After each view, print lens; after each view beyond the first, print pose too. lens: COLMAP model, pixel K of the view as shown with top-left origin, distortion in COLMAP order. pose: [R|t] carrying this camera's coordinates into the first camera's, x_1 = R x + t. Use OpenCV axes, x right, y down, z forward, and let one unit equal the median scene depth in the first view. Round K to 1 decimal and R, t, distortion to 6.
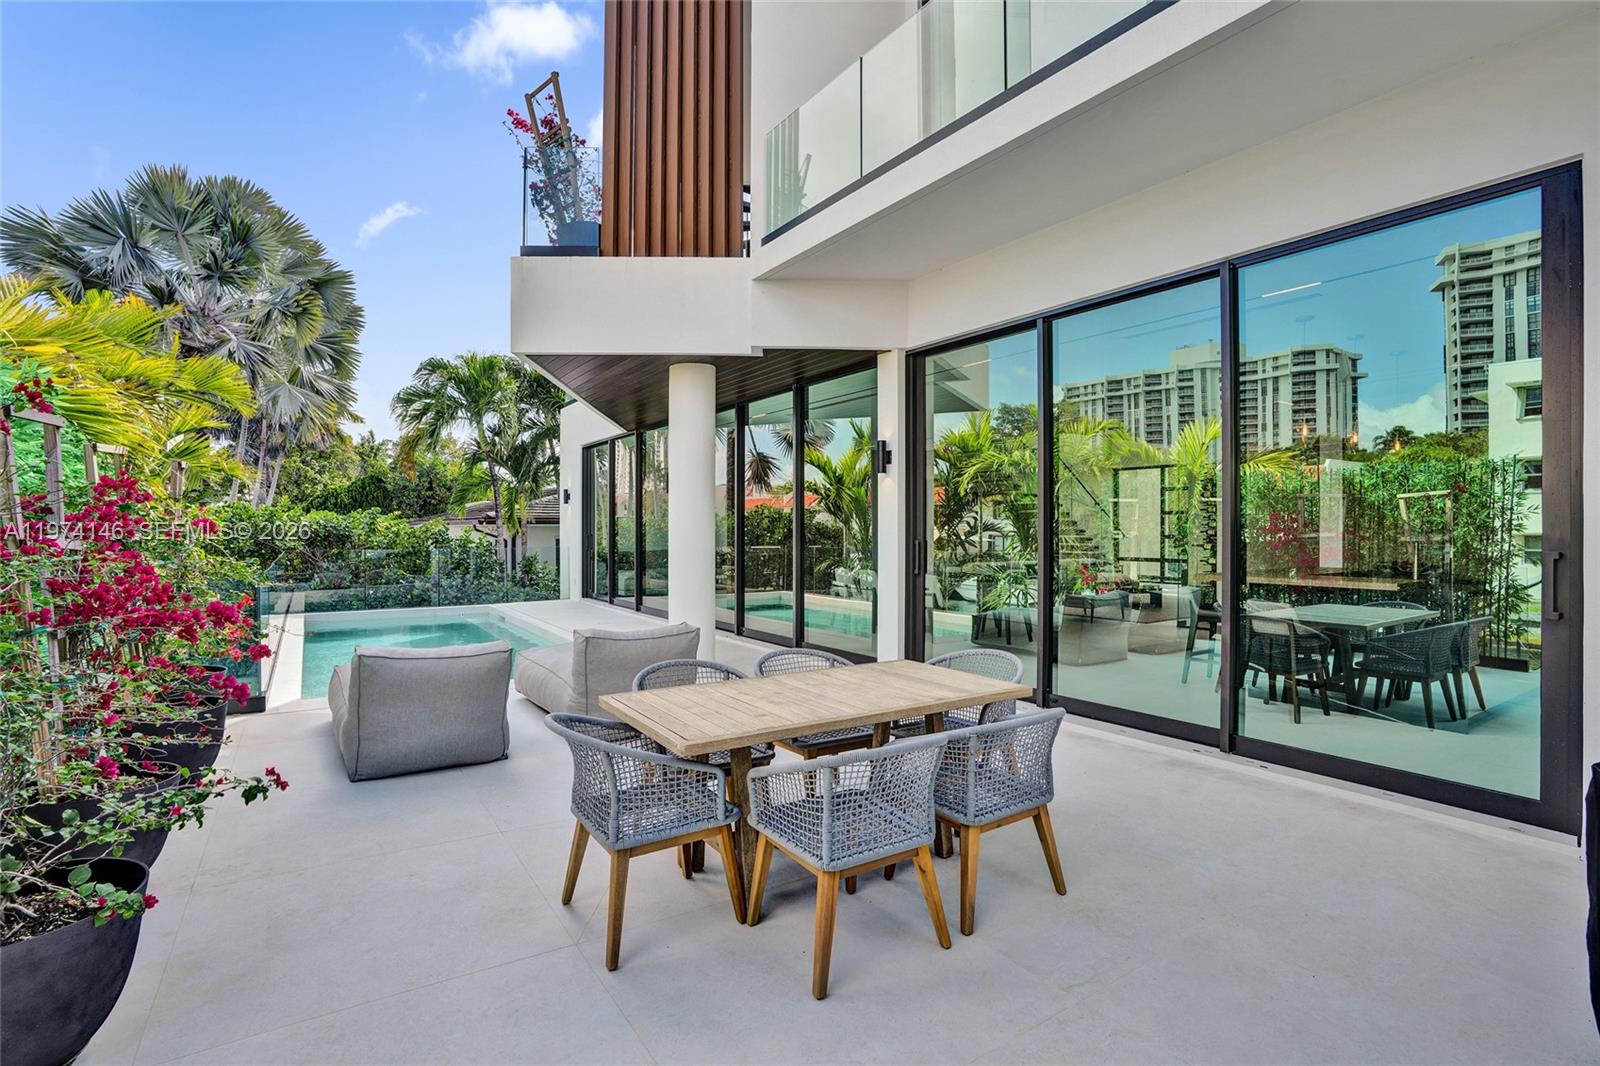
lens RADIAL K [[759.1, 0, 800.6], [0, 759.1, 530.2], [0, 0, 1]] dist [-0.010604, 0.000382]
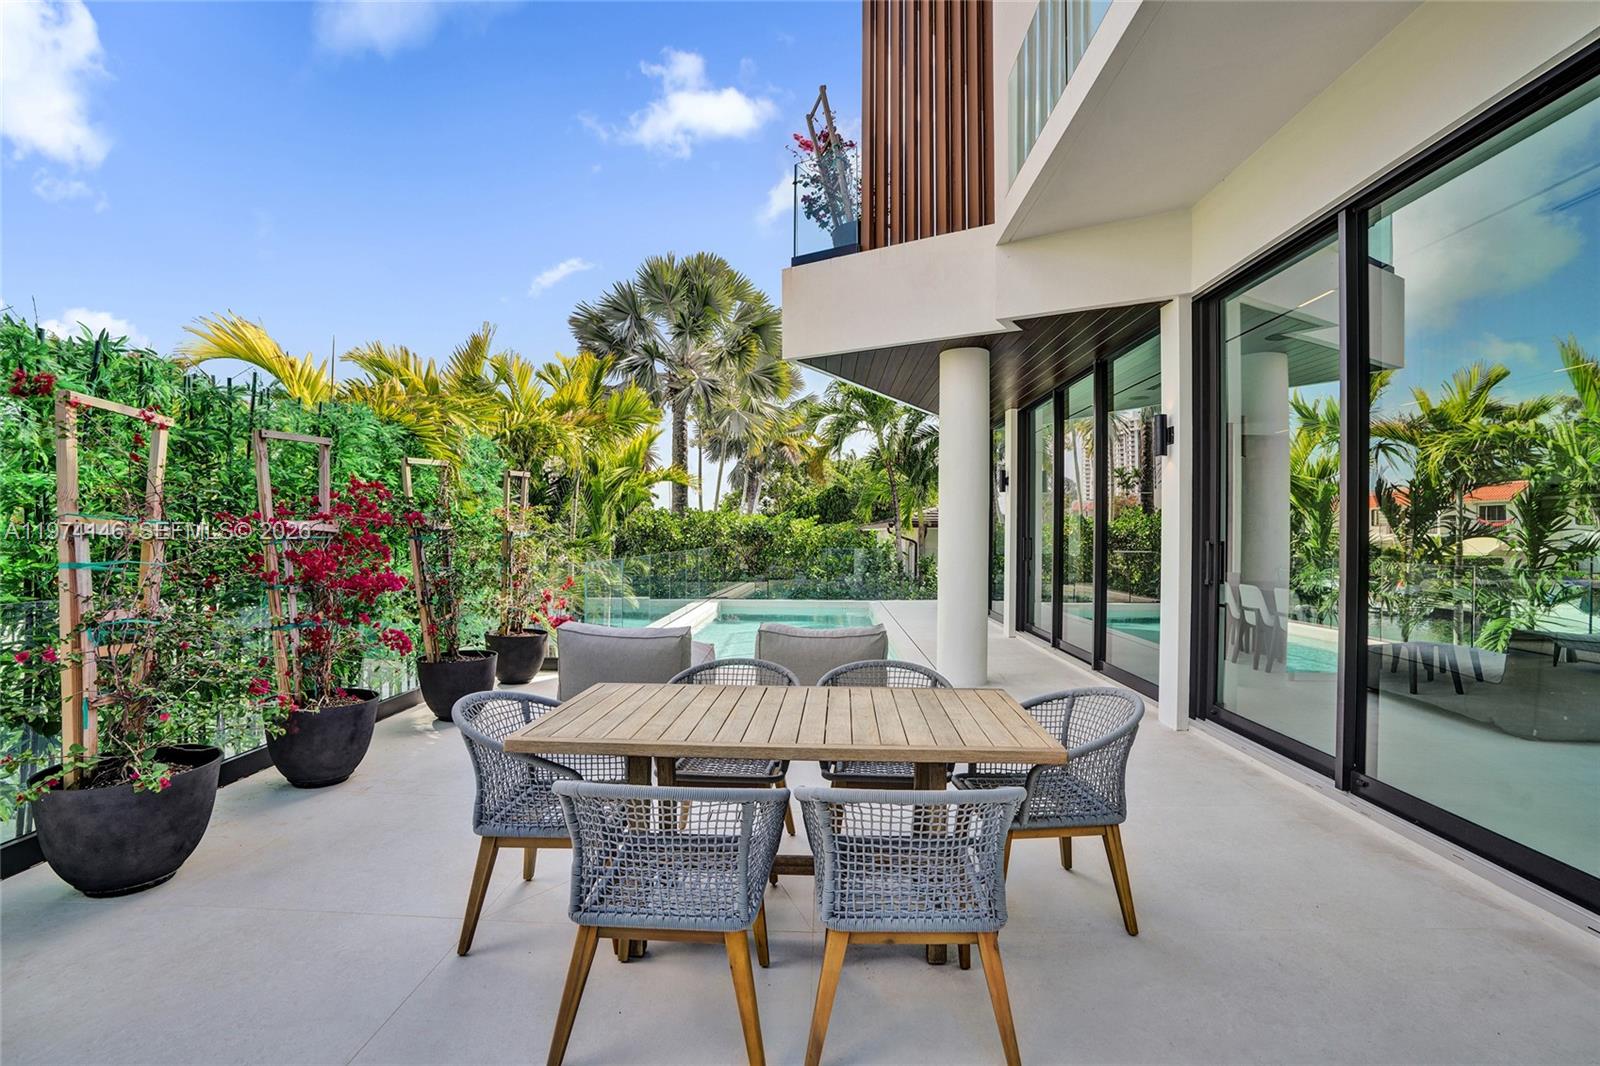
lens RADIAL K [[745.3, 0, 802.6], [0, 745.3, 537.2], [0, 0, 1]] dist [-0.058242, 0.019038]
pose [[0.829809, 0.010205, -0.557954, 0.120106], [-0.009255, 0.999947, 0.004526, 0.004834], [0.557970, 0.001408, 0.829860, 0.083286]]
